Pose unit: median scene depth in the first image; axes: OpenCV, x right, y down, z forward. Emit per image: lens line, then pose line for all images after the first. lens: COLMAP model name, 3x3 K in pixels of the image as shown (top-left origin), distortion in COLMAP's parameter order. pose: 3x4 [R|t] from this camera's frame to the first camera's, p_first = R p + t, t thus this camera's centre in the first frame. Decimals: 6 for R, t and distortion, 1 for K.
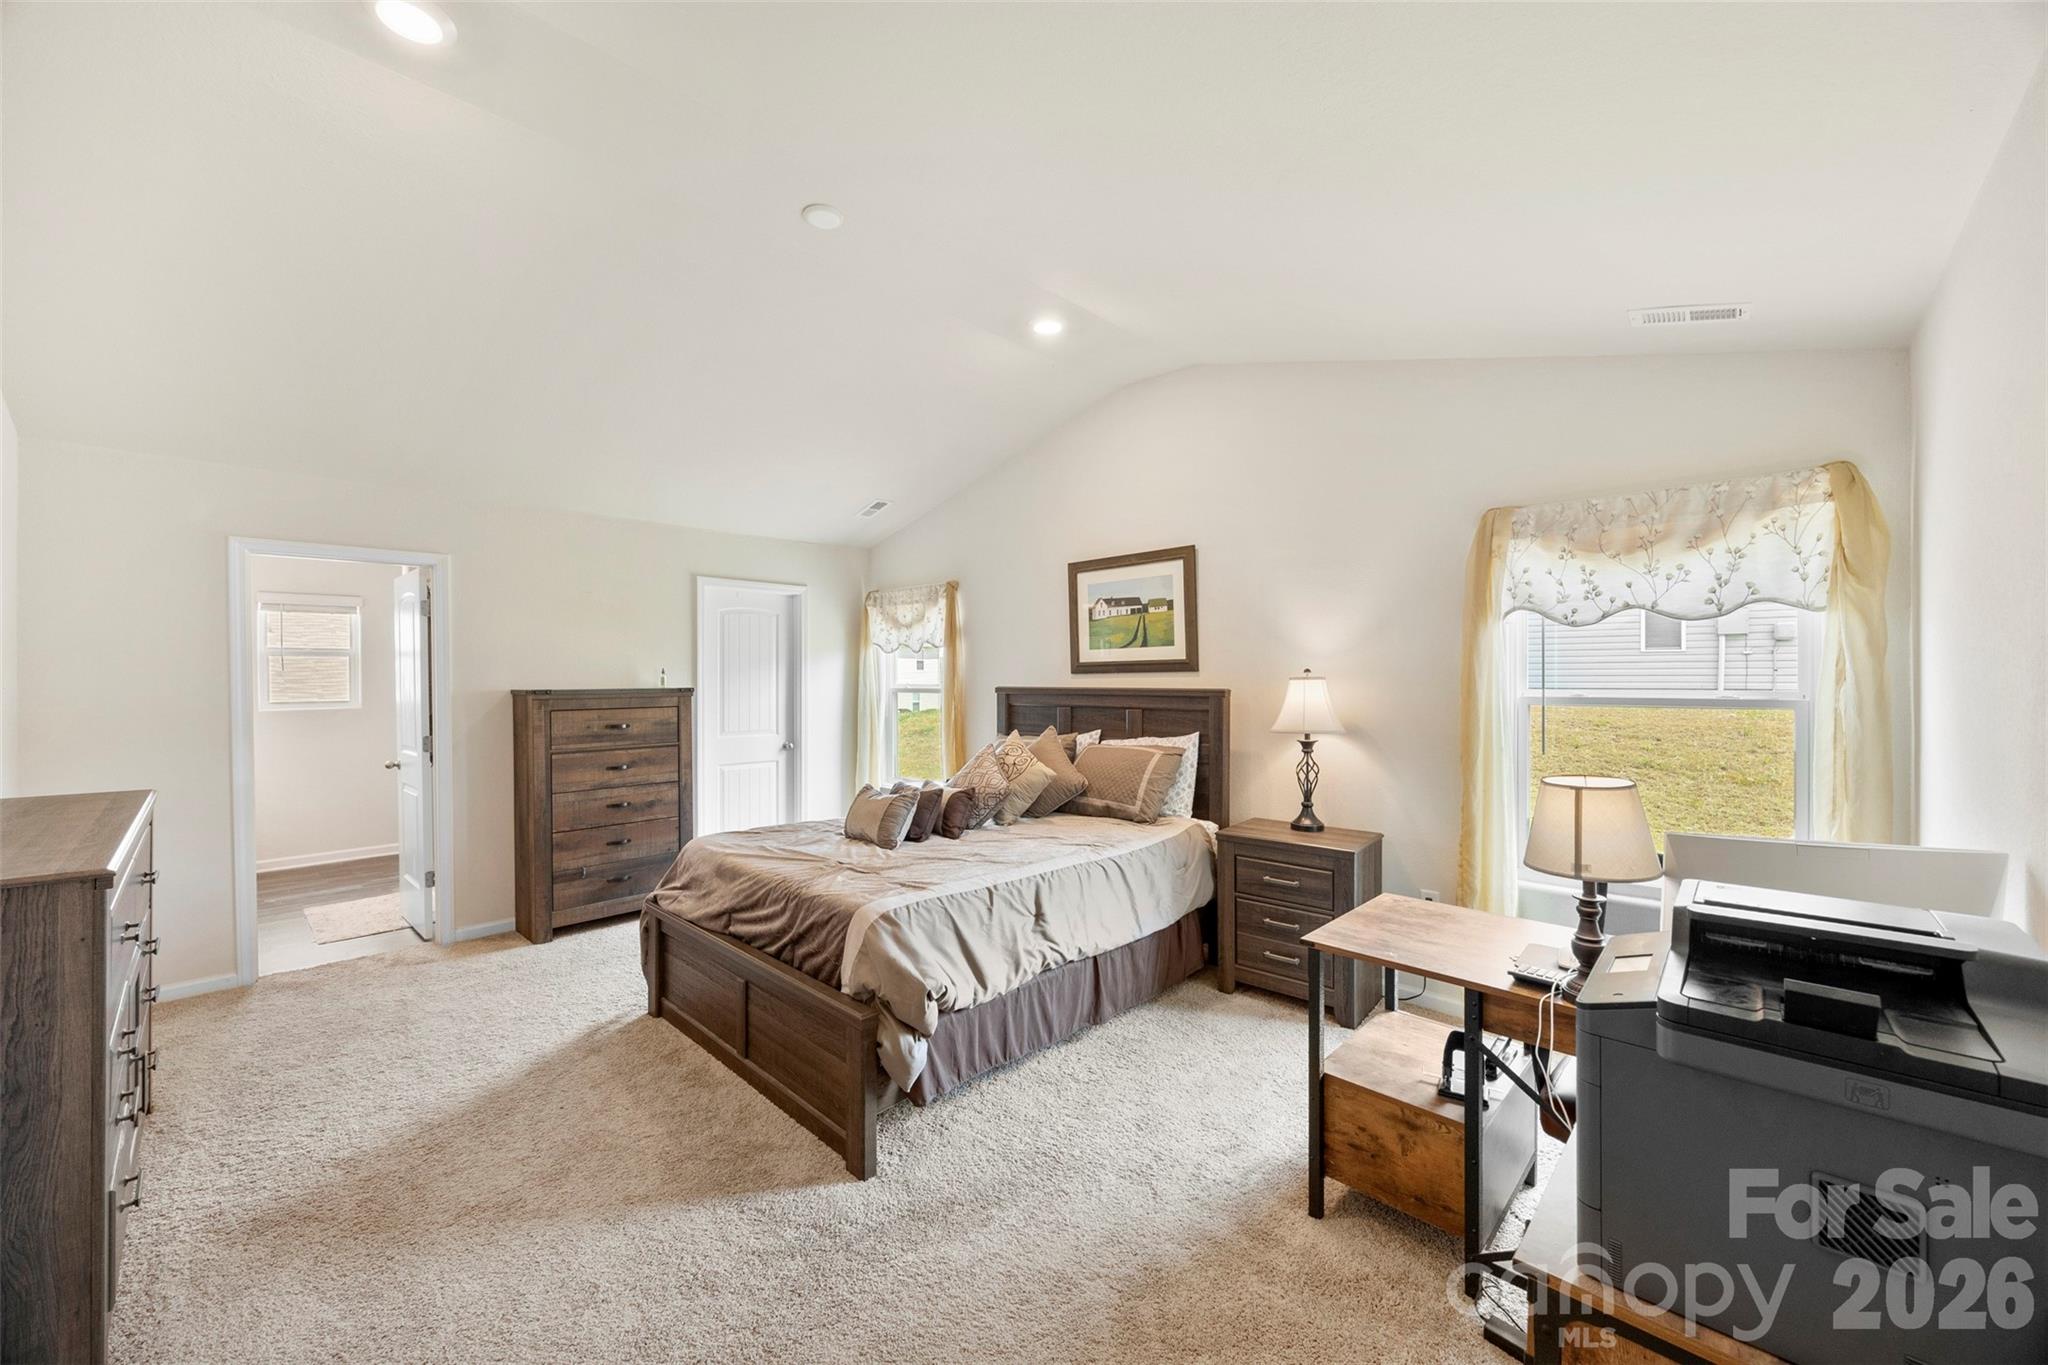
lens RADIAL K [[780.7, 0, 1031.3], [0, 780.7, 676.9], [0, 0, 1]] dist [-0.001919, 0.000263]
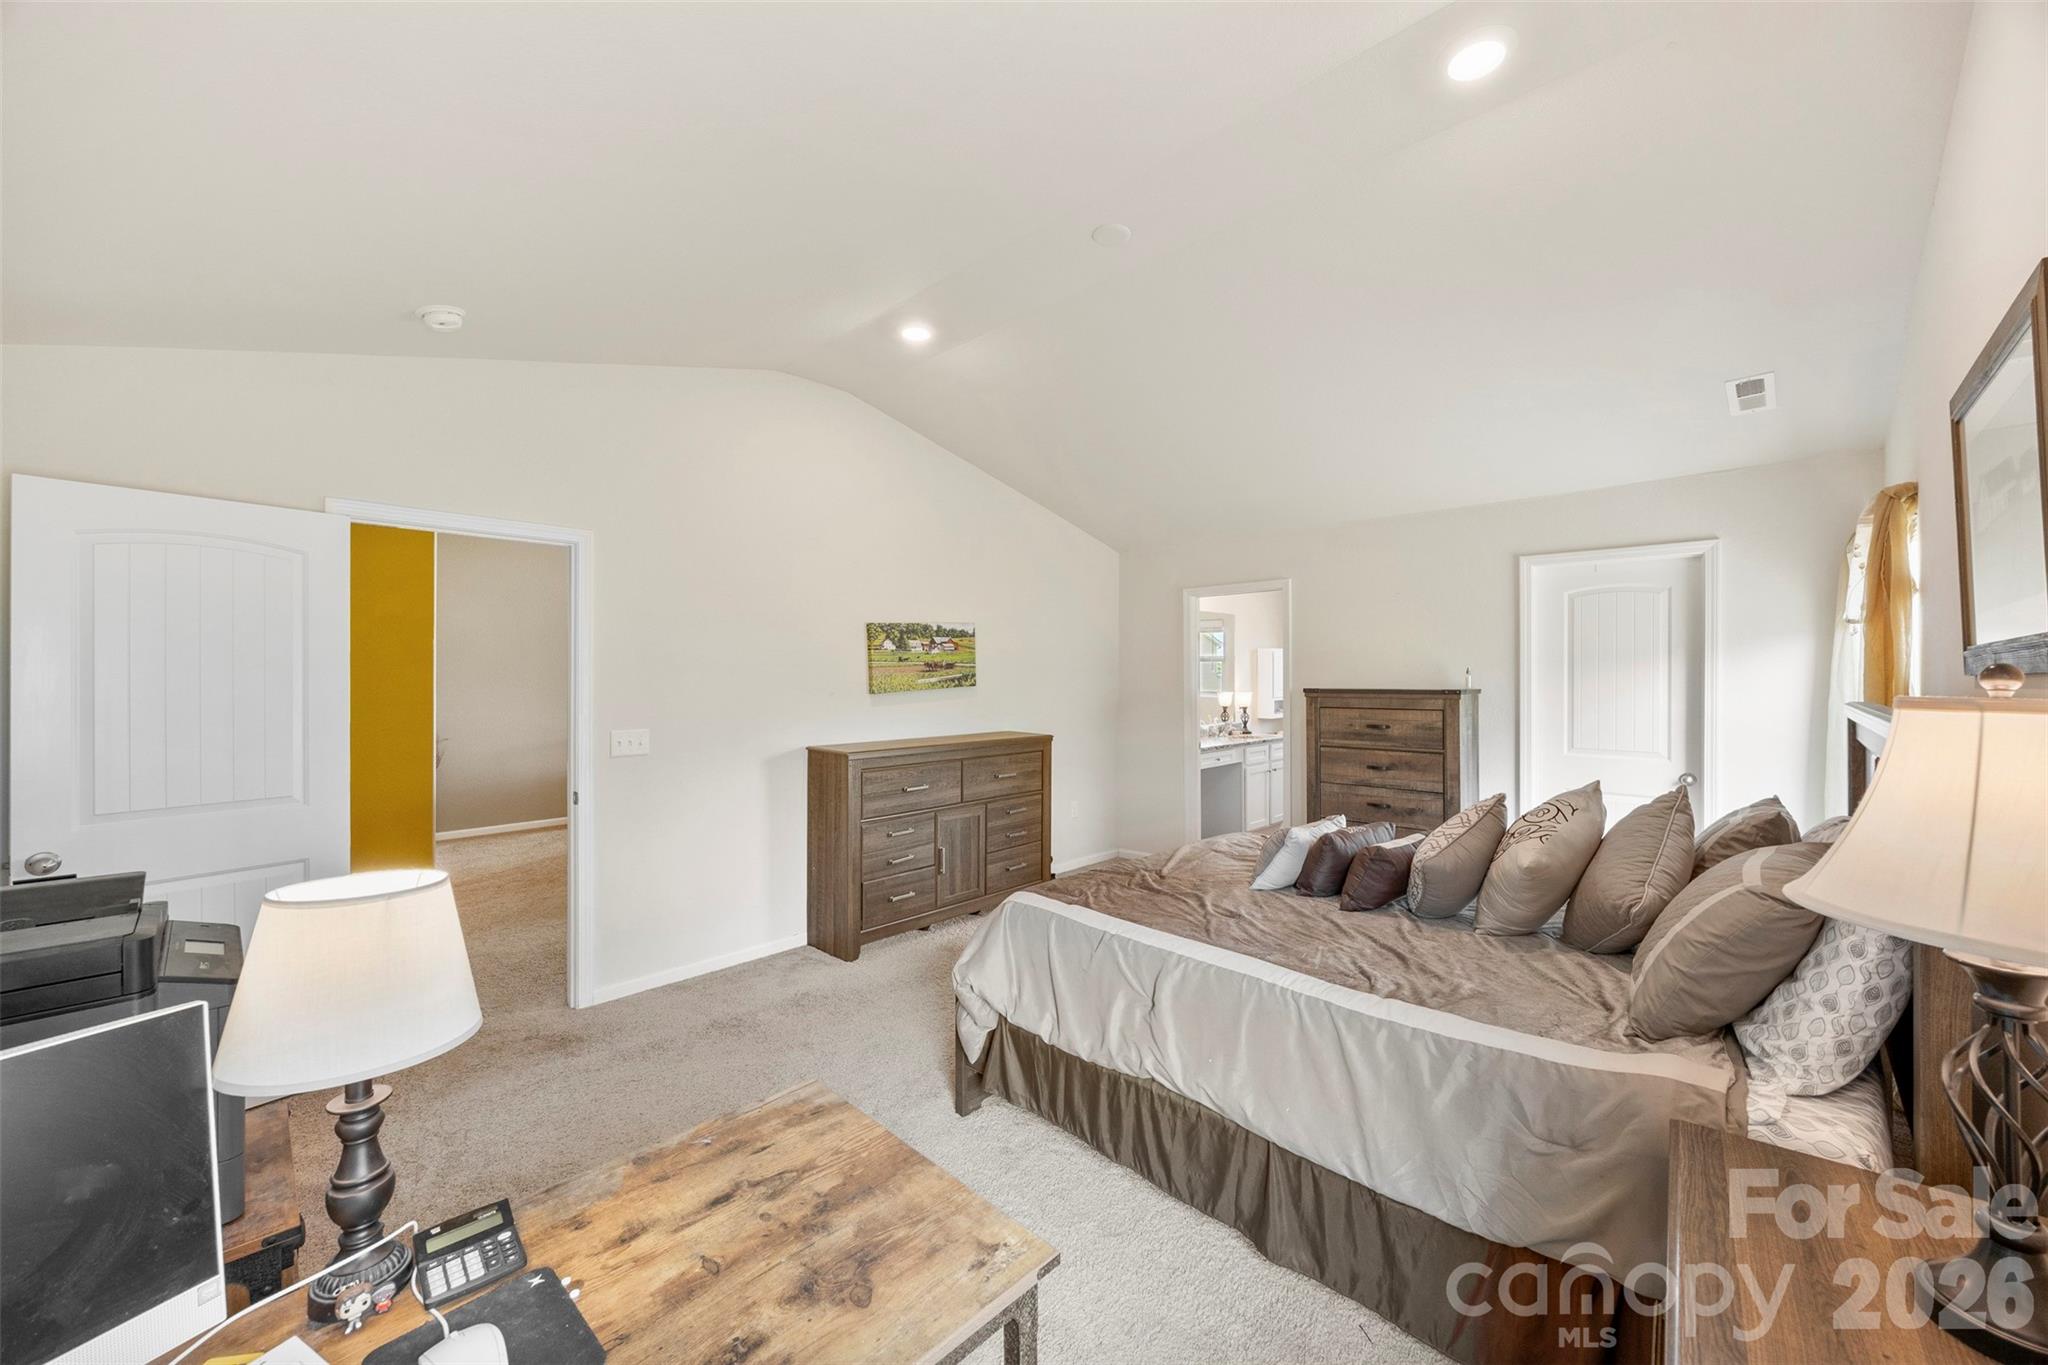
lens RADIAL K [[780.7, 0, 1030.5], [0, 780.7, 678.2], [0, 0, 1]] dist [-0.001919, 0.000263]
pose [[-0.024792, 0.007508, -0.999664, 0.741709], [0.000464, 0.999972, 0.007499, -0.010289], [0.999693, -0.000278, -0.024795, 0.880986]]
